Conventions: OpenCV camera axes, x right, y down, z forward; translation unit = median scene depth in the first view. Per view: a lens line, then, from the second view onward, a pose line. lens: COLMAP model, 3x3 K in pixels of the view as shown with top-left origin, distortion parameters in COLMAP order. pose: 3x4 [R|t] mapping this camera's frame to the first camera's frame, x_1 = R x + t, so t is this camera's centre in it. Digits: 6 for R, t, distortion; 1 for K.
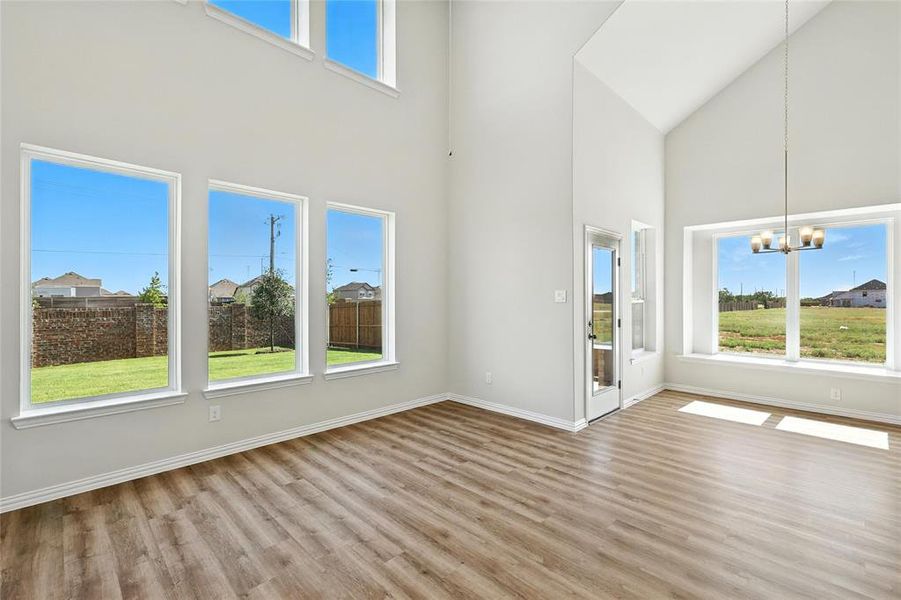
lens RADIAL K [[396.7, 0, 453.1], [0, 396.7, 299.8], [0, 0, 1]] dist [0.003696, 0.000497]
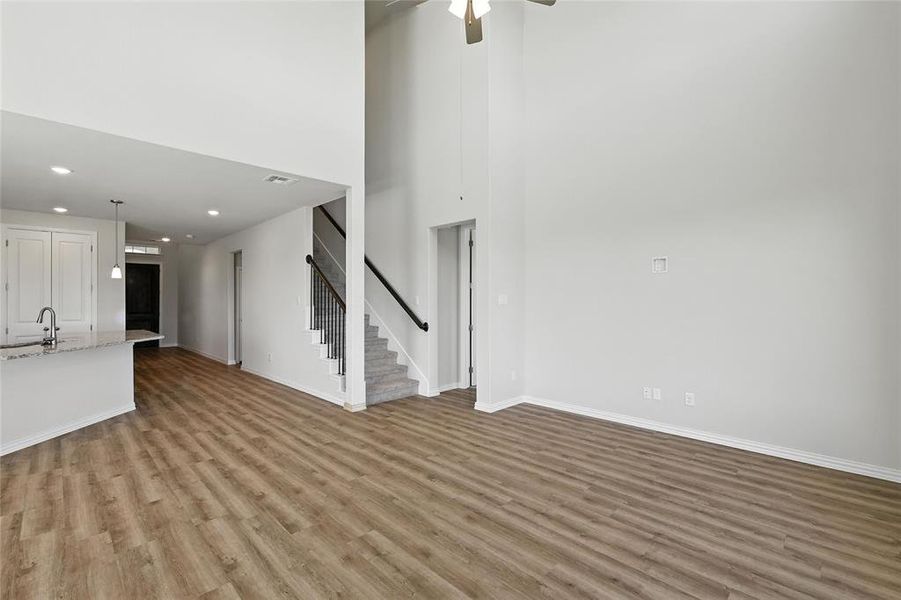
lens RADIAL K [[396.7, 0, 453.1], [0, 396.7, 299.8], [0, 0, 1]] dist [0.003696, 0.000497]
pose [[-0.999974, 0.003776, -0.006108, 0.020789], [0.003729, 0.999964, 0.007638, -0.010698], [0.006137, 0.007615, -0.999952, 1.468312]]
